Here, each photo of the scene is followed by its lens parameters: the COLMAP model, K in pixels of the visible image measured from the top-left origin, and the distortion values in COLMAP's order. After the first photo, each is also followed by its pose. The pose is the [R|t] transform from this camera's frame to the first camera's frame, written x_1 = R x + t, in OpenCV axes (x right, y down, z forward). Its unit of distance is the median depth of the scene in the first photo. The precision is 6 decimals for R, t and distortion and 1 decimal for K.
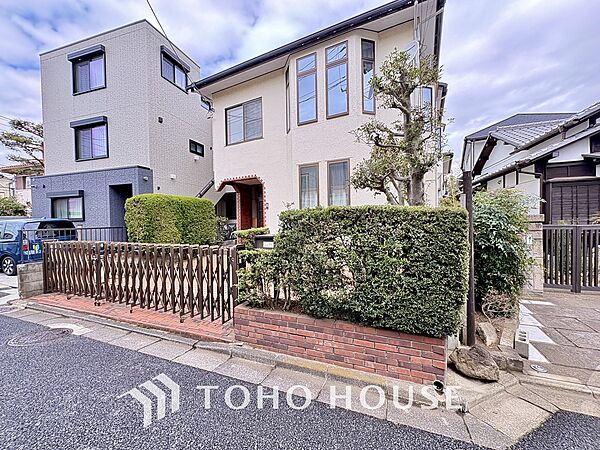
lens RADIAL K [[238.8, 0, 300.5], [0, 238.8, 225.2], [0, 0, 1]] dist [0.000376, -0.000356]
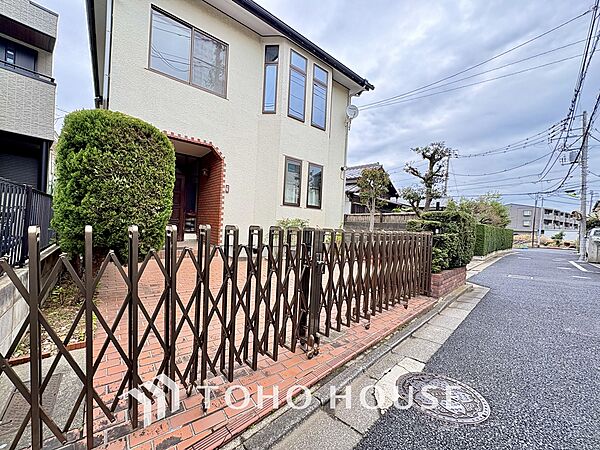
lens RADIAL K [[238.8, 0, 300.5], [0, 238.8, 225.2], [0, 0, 1]] dist [0.000376, -0.000356]
pose [[0.394573, 0.033693, 0.918247, -0.937361], [-0.040139, 0.999006, -0.019409, 0.052707], [-0.917987, -0.029199, 0.395533, 0.589692]]
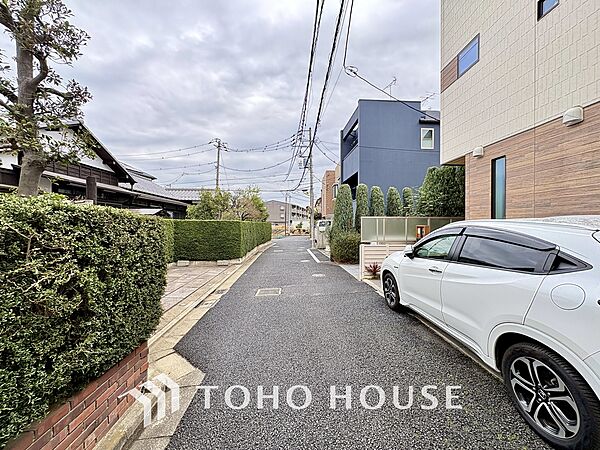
lens RADIAL K [[238.8, 0, 300.5], [0, 238.8, 225.2], [0, 0, 1]] dist [0.000376, -0.000356]
pose [[-0.410253, 0.014238, 0.911861, -0.231363], [0.024303, 0.999694, -0.004675, -0.002580], [-0.911648, 0.020243, -0.410473, 0.283773]]
